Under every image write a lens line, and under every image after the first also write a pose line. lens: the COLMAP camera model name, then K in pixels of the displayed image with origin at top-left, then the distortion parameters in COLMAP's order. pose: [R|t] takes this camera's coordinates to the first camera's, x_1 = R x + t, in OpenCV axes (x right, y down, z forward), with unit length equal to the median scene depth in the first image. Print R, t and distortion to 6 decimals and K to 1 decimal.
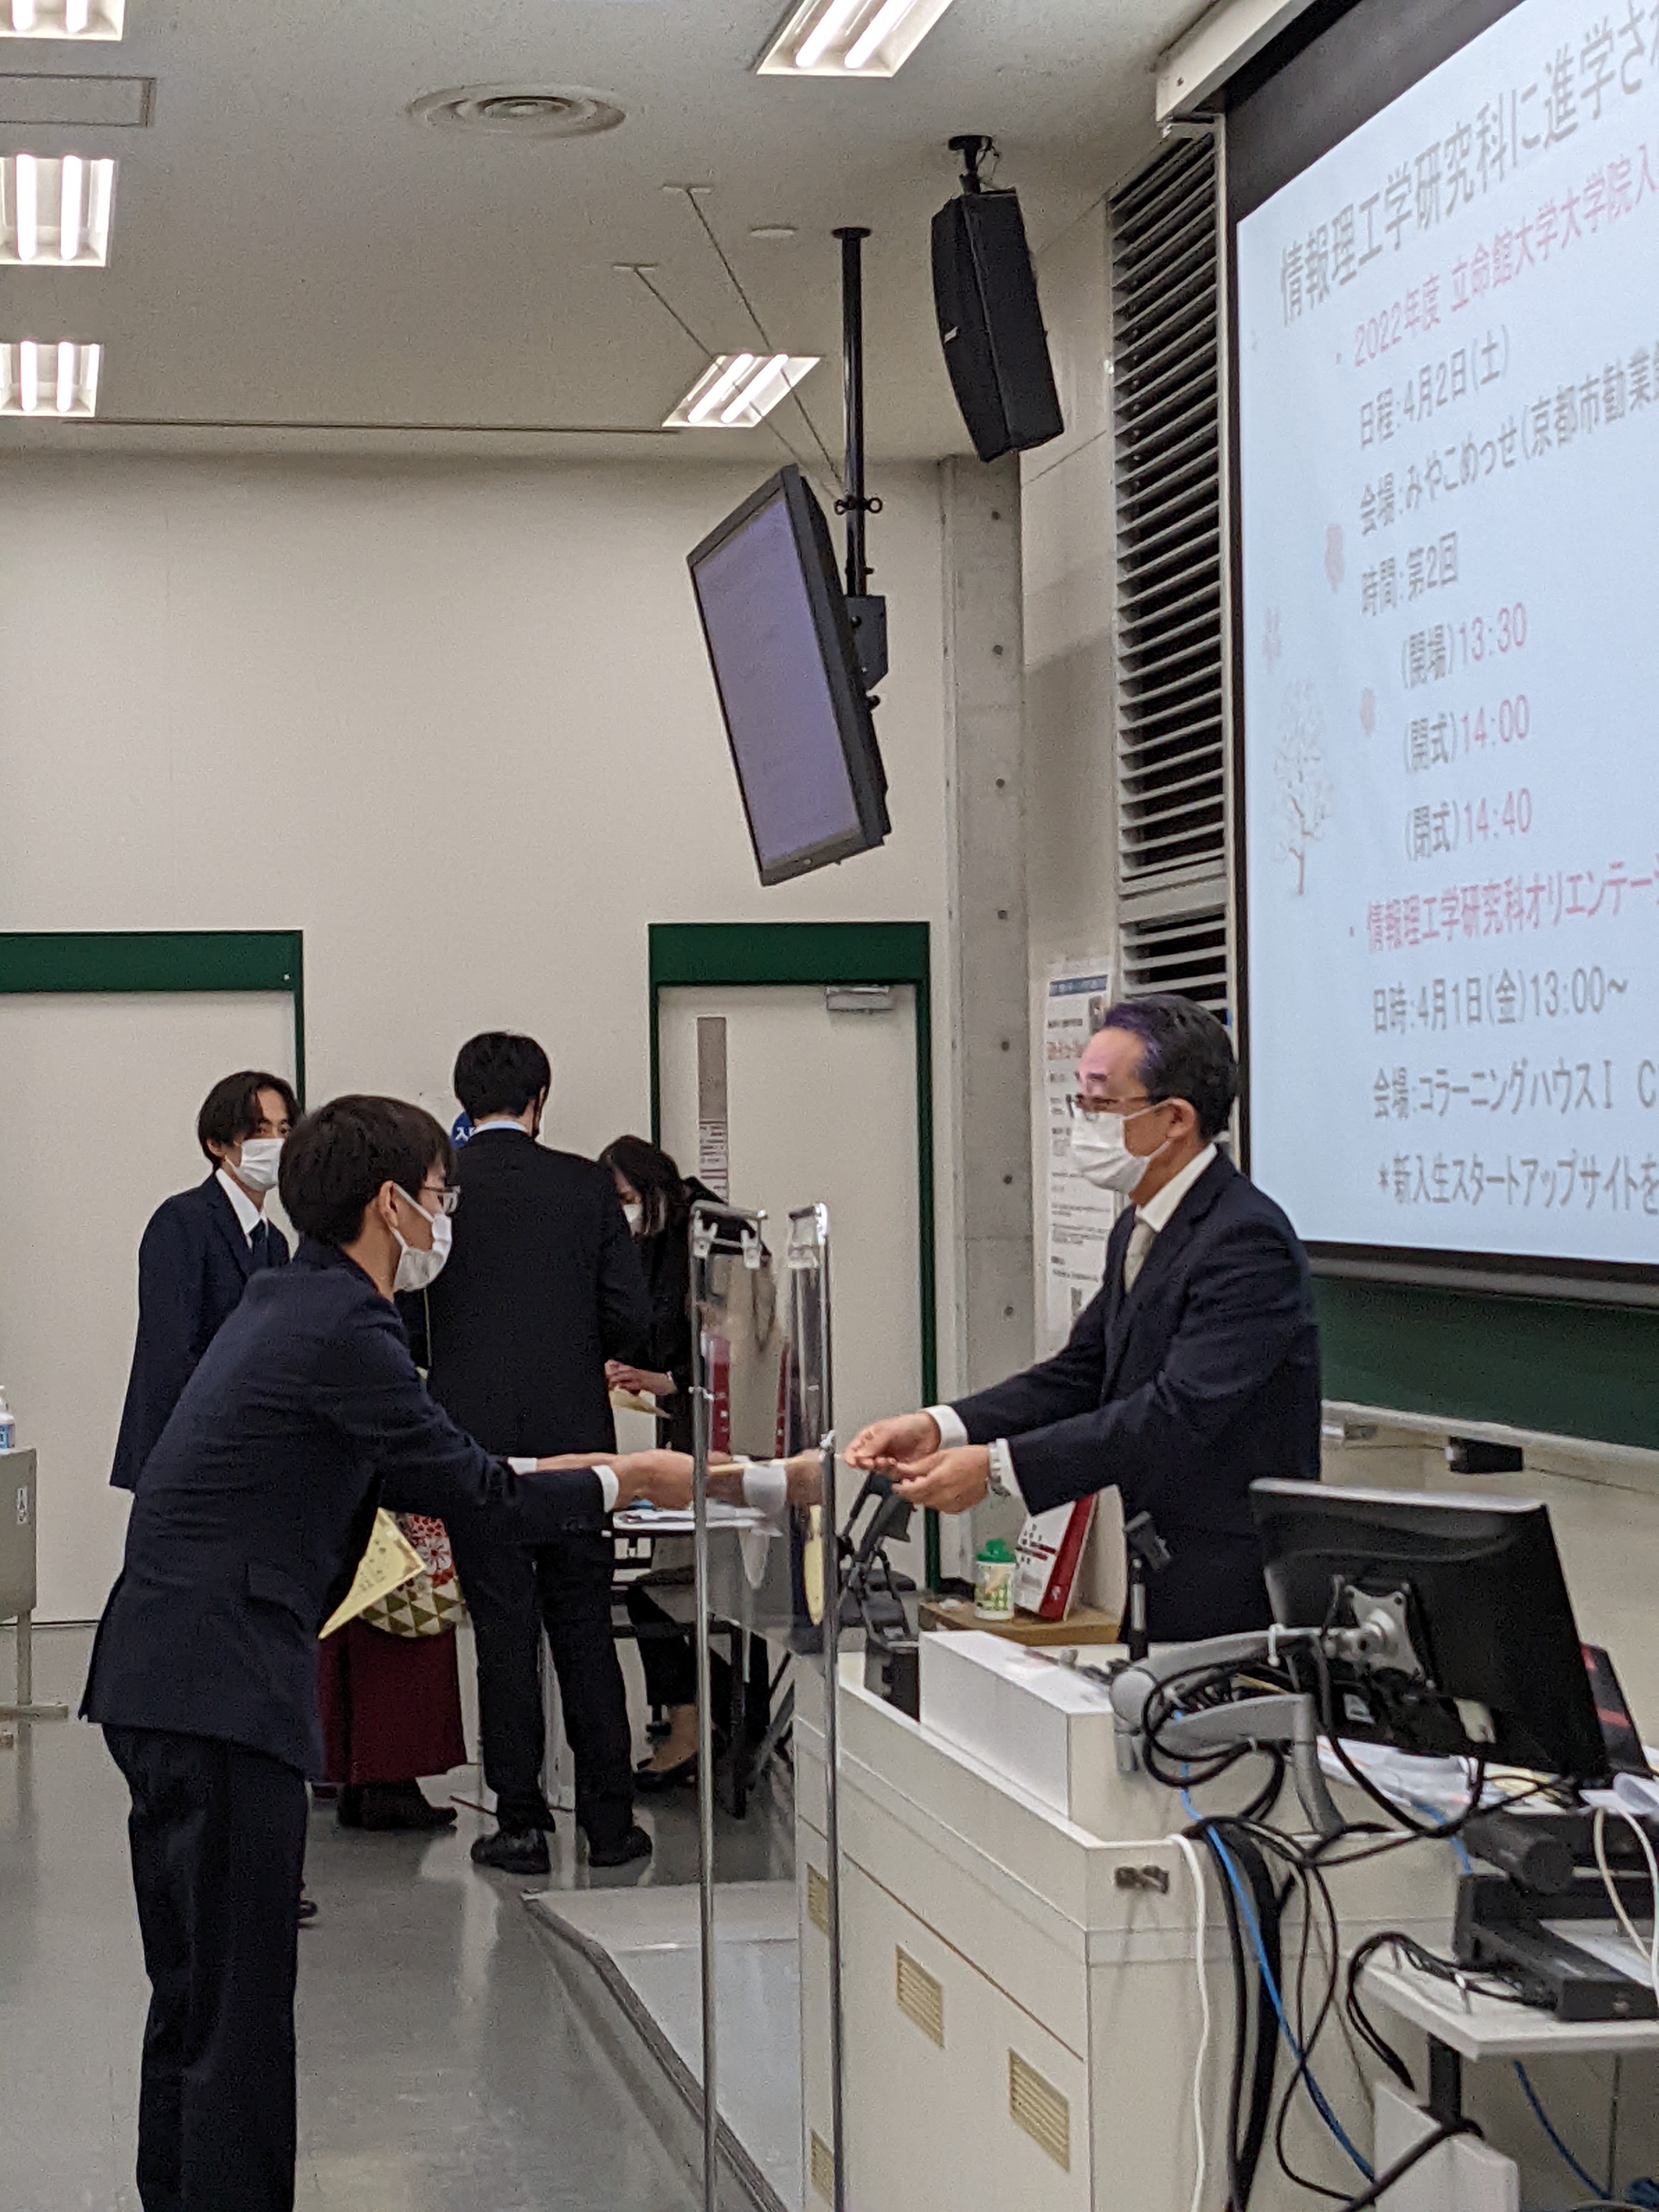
lens RADIAL K [[4206.5, 0, 781.9], [0, 4206.5, 1108.1], [0, 0, 1]] dist [0.191491, -0.378626]
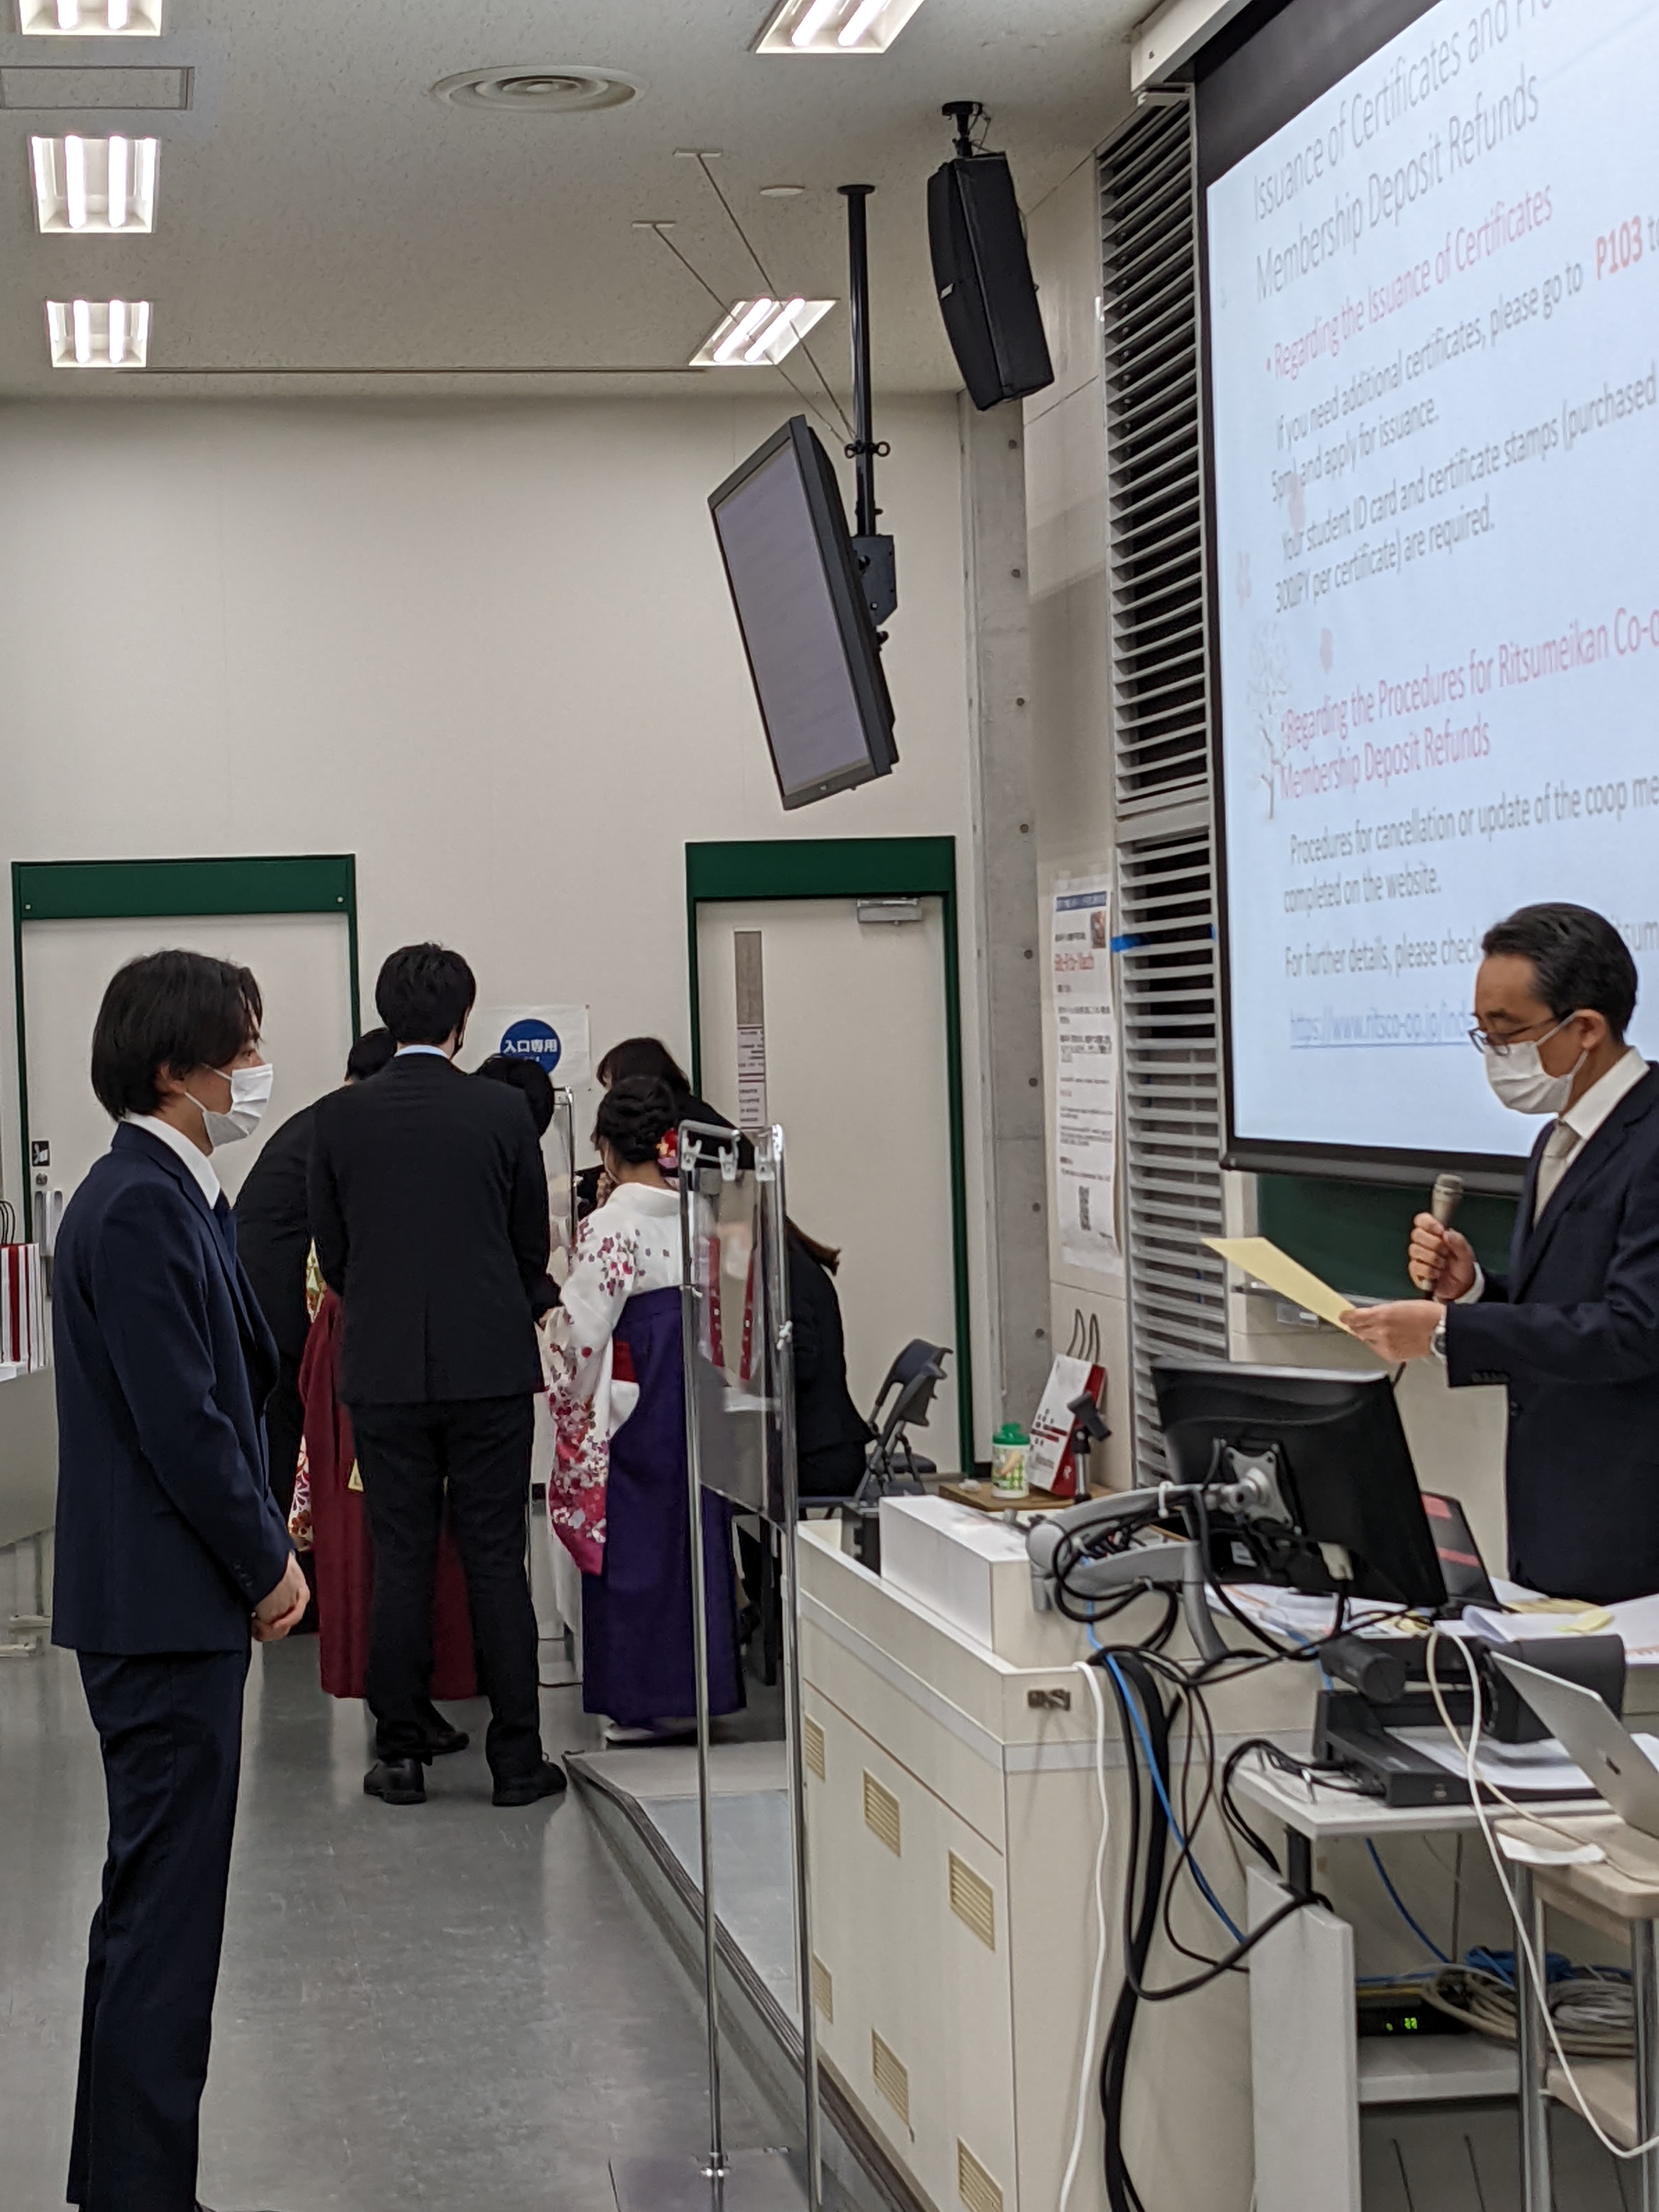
lens RADIAL K [[4371.5, 0, 829.5], [0, 4371.5, 1106.0], [0, 0, 1]] dist [0.212579, -0.314545]
pose [[0.999782, -0.015500, -0.014003, 0.023225], [0.015859, 0.999539, 0.025878, -0.007596], [0.013596, -0.026095, 0.999567, -0.111055]]
